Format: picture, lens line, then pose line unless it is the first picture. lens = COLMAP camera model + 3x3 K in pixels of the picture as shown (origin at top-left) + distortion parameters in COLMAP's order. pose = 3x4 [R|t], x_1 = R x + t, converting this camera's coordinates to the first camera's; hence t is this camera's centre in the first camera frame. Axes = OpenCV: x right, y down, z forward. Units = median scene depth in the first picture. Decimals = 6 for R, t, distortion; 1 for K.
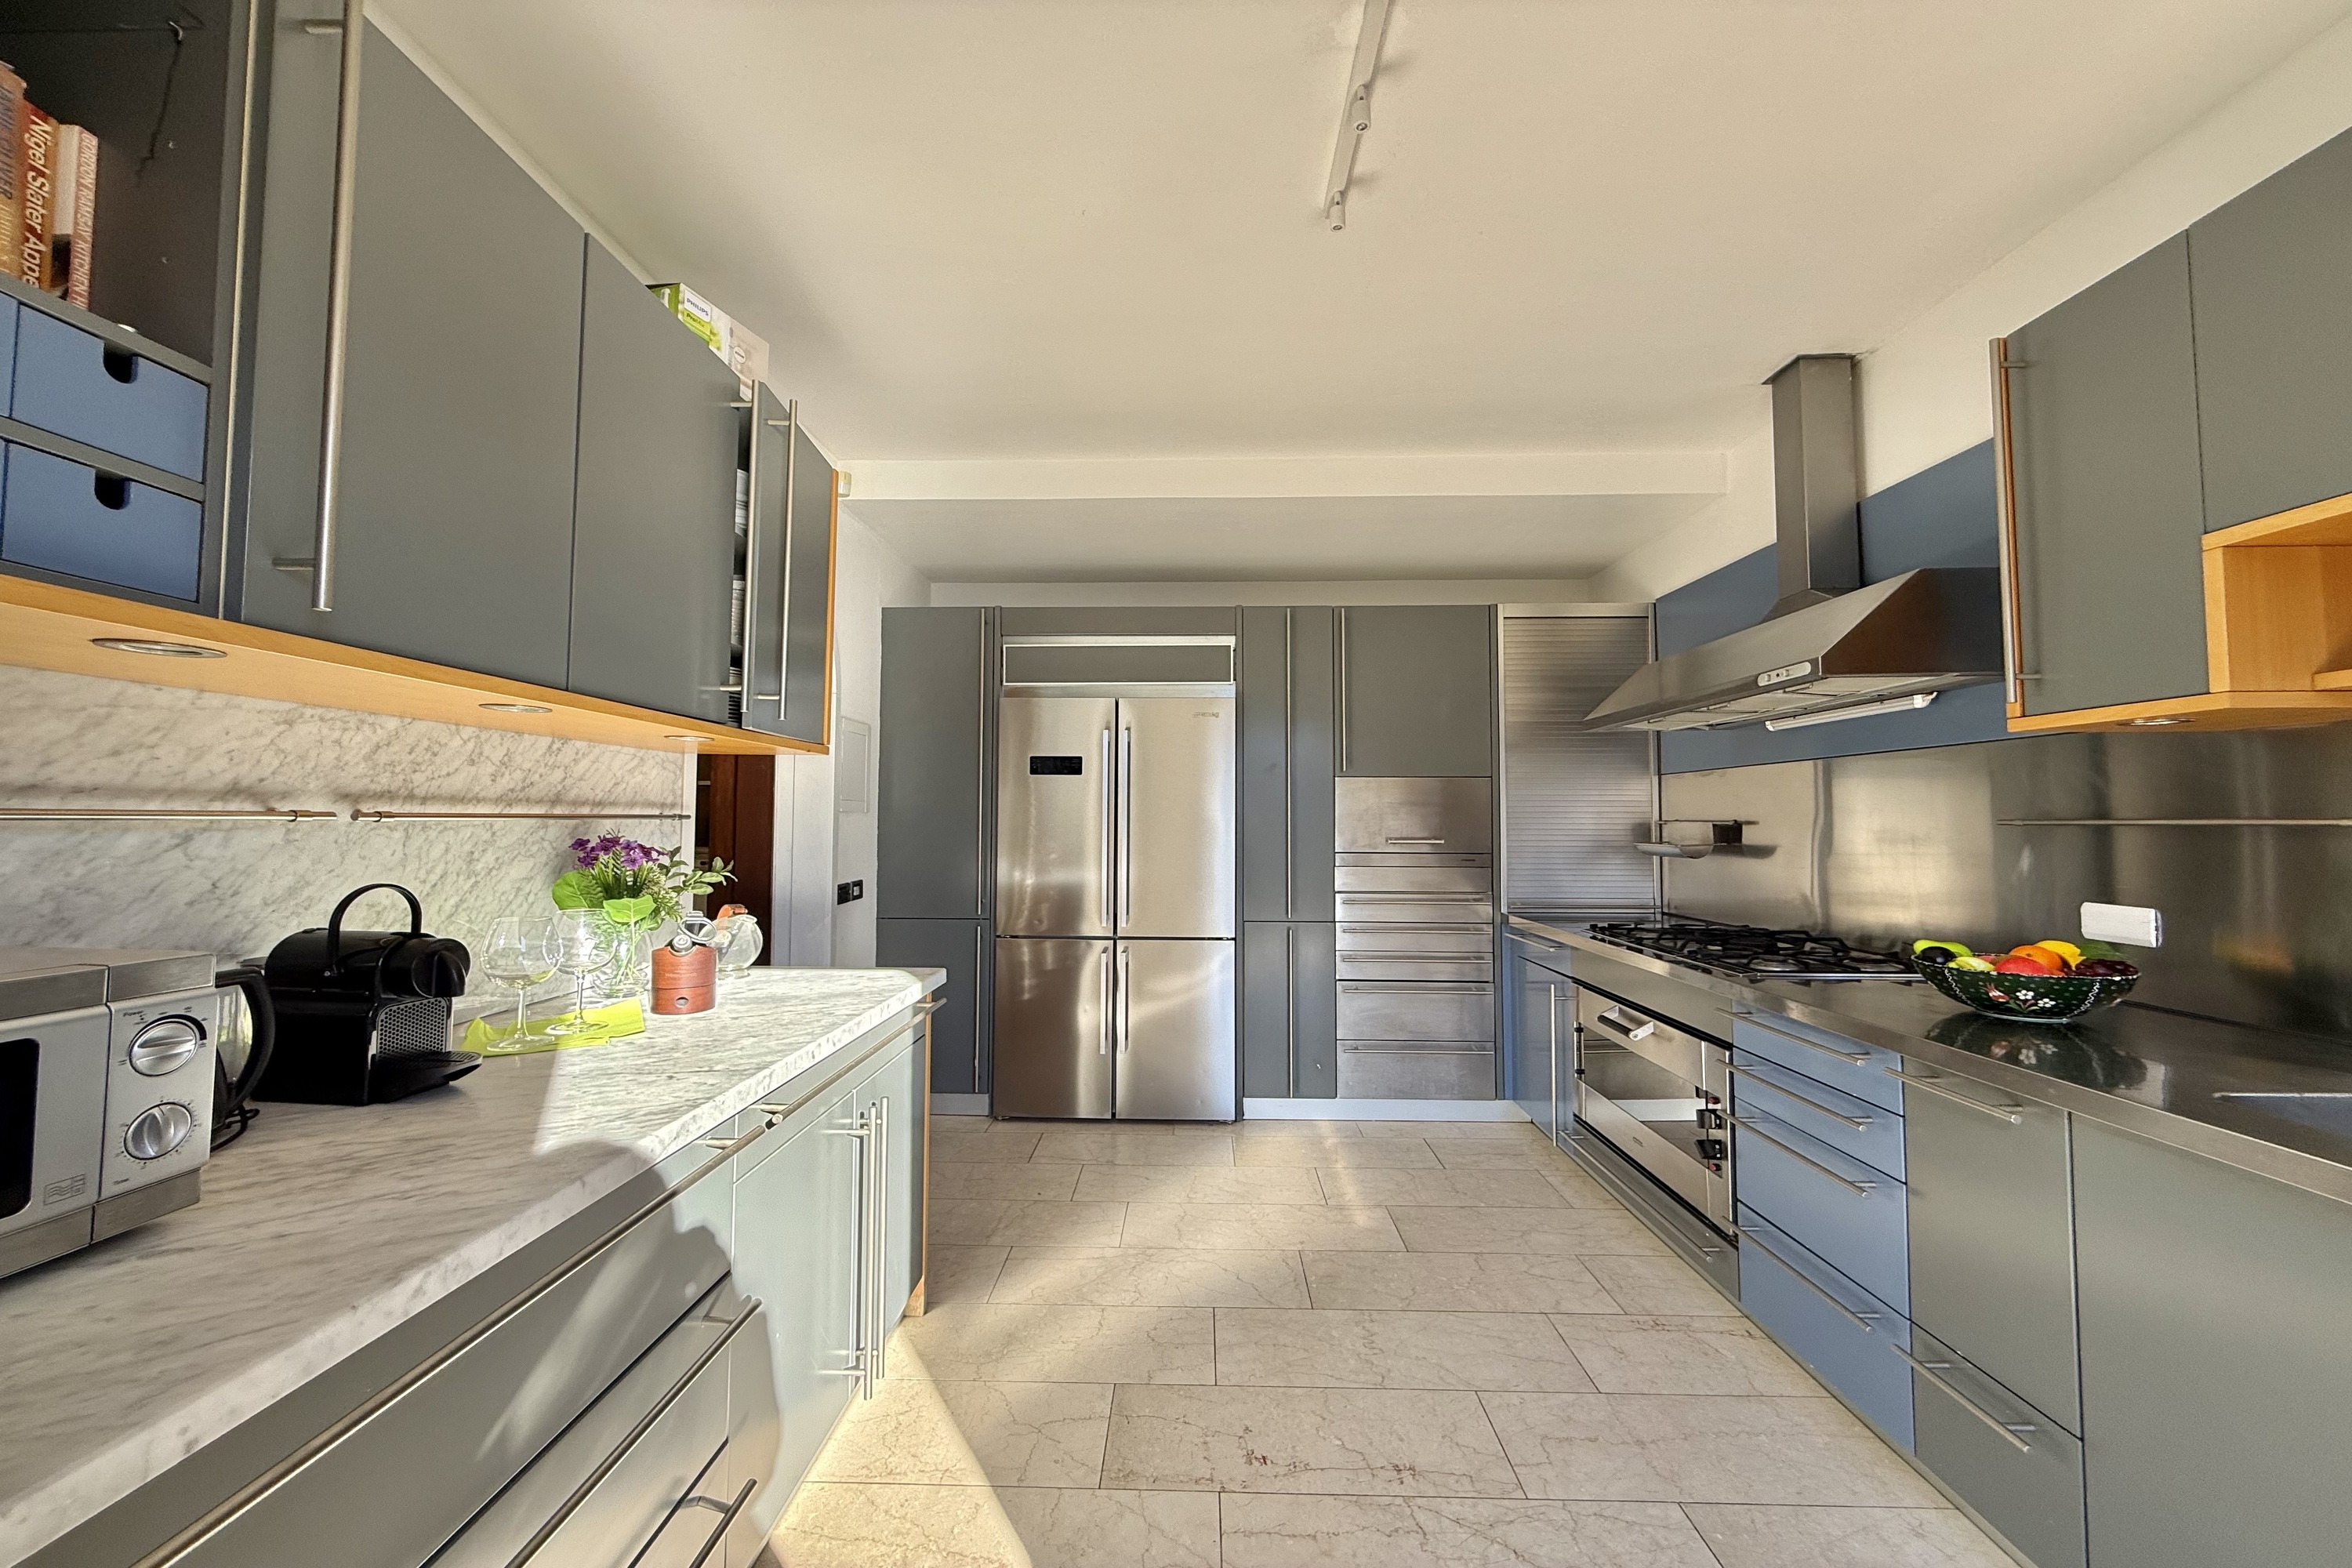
lens RADIAL K [[931.9, 0, 1177.1], [0, 931.9, 790.6], [0, 0, 1]] dist [0.001643, 0.000203]
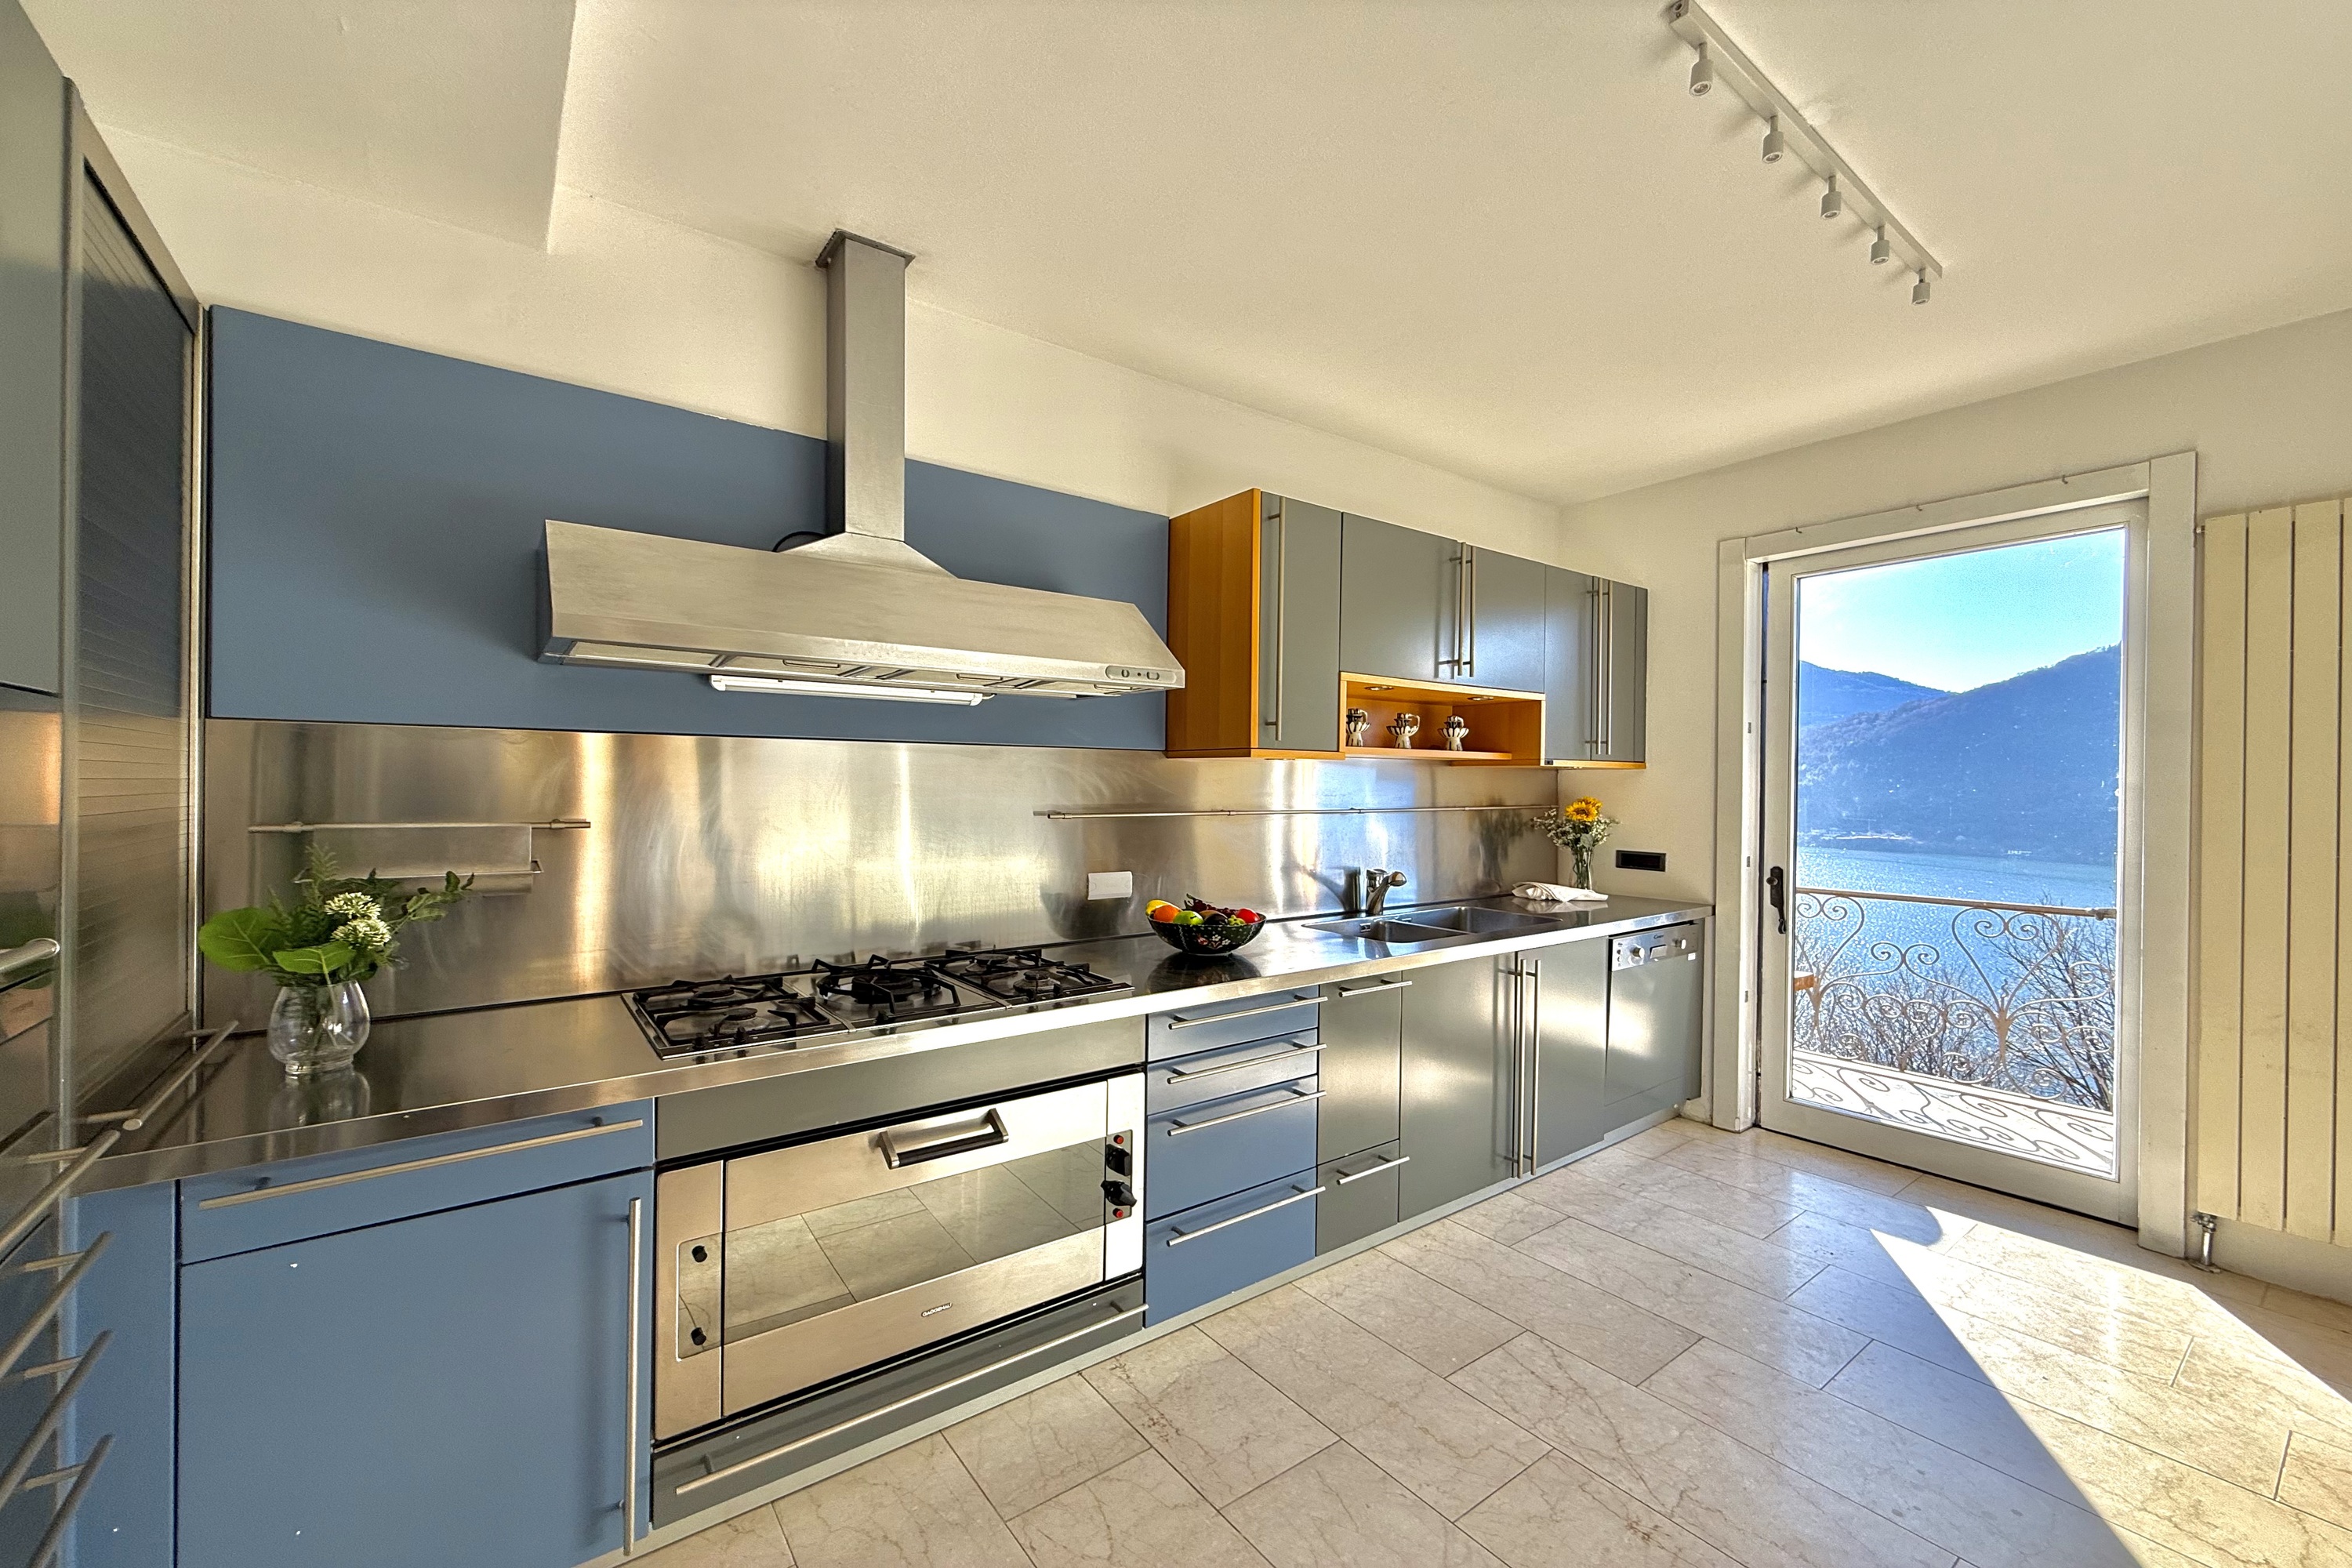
lens RADIAL K [[931.9, 0, 1177.1], [0, 931.9, 790.6], [0, 0, 1]] dist [0.001643, 0.000203]
pose [[-0.618414, -0.003756, 0.785843, -0.190030], [-0.029703, 0.999386, -0.018599, 0.021384], [-0.785291, -0.034844, -0.618146, 1.878683]]
